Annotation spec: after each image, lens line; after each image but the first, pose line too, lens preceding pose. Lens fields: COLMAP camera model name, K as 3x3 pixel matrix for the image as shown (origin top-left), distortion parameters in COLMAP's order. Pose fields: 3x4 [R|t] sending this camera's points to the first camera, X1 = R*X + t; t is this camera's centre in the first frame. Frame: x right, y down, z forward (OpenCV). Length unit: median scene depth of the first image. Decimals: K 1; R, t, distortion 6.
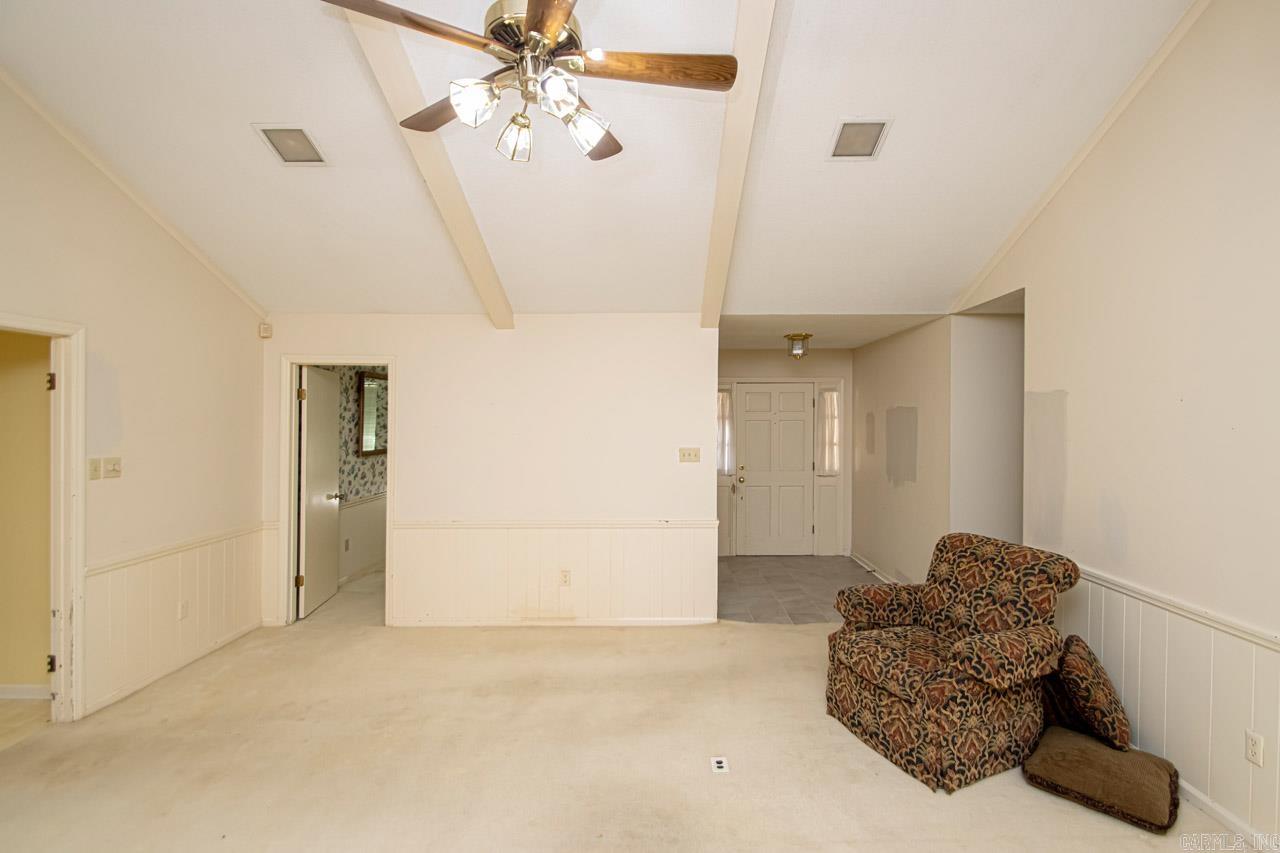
lens RADIAL K [[614.2, 0, 662.2], [0, 614.2, 419.2], [0, 0, 1]] dist [0.011528, -0.017936]
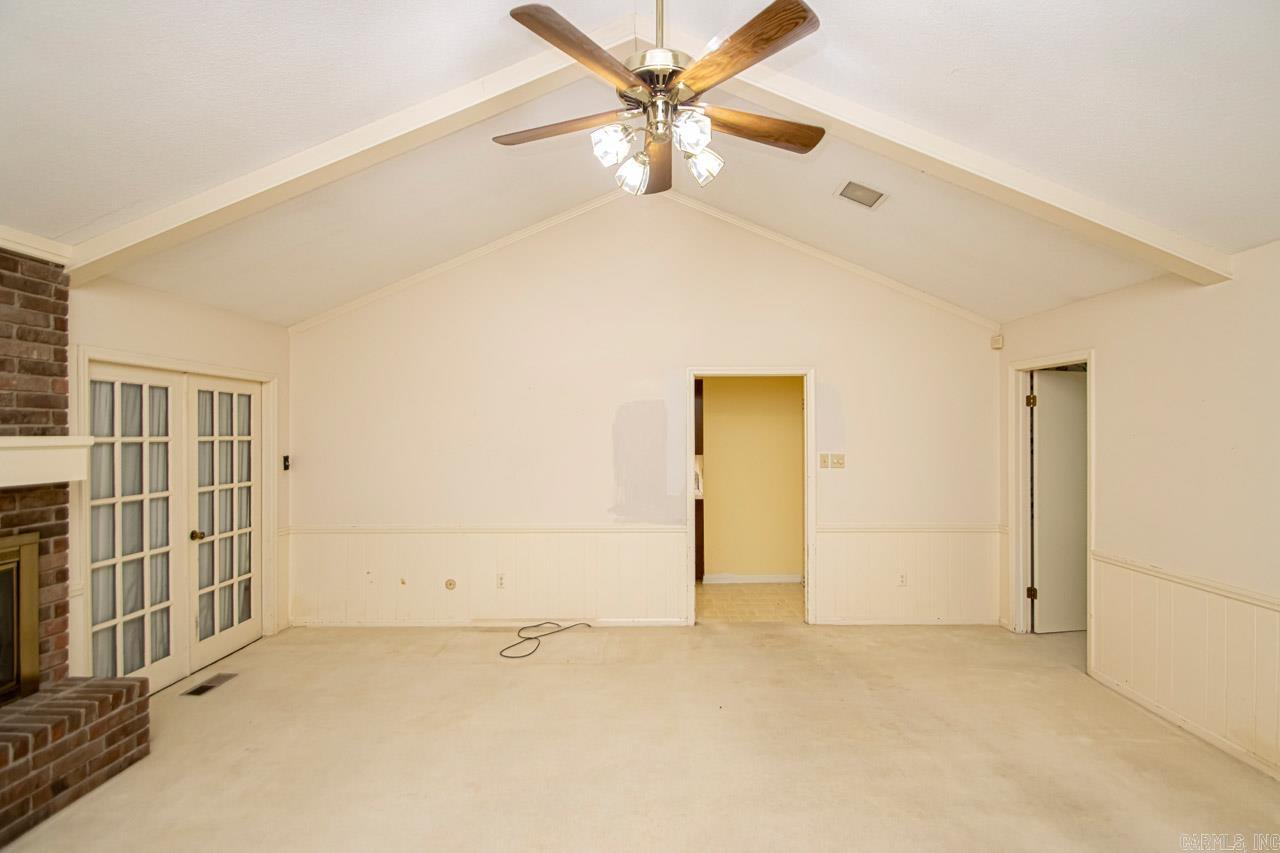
lens RADIAL K [[591.0, 0, 651.9], [0, 591.0, 426.3], [0, 0, 1]] dist [0.009439, -0.015550]
pose [[-0.012270, -0.004109, -0.999916, 0.387157], [0.003511, 0.999985, -0.004152, 0.001533], [0.999919, -0.003562, -0.012255, 0.450737]]
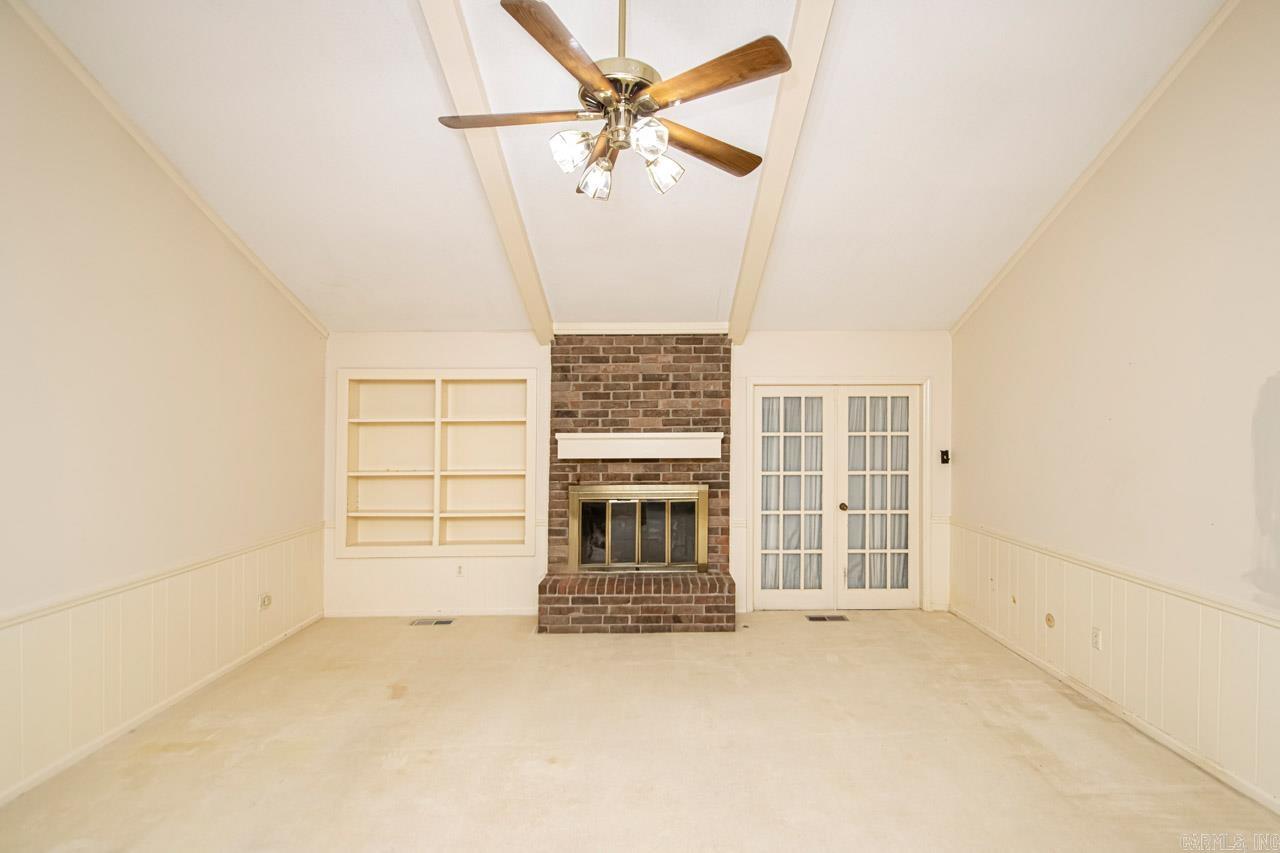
lens RADIAL K [[591.0, 0, 651.9], [0, 591.0, 426.3], [0, 0, 1]] dist [0.009439, -0.015550]
pose [[-0.999942, 0.010716, -0.000649, -0.122330], [0.010719, 0.999933, -0.004367, -0.000222], [0.000602, -0.004374, -0.999990, 0.940770]]
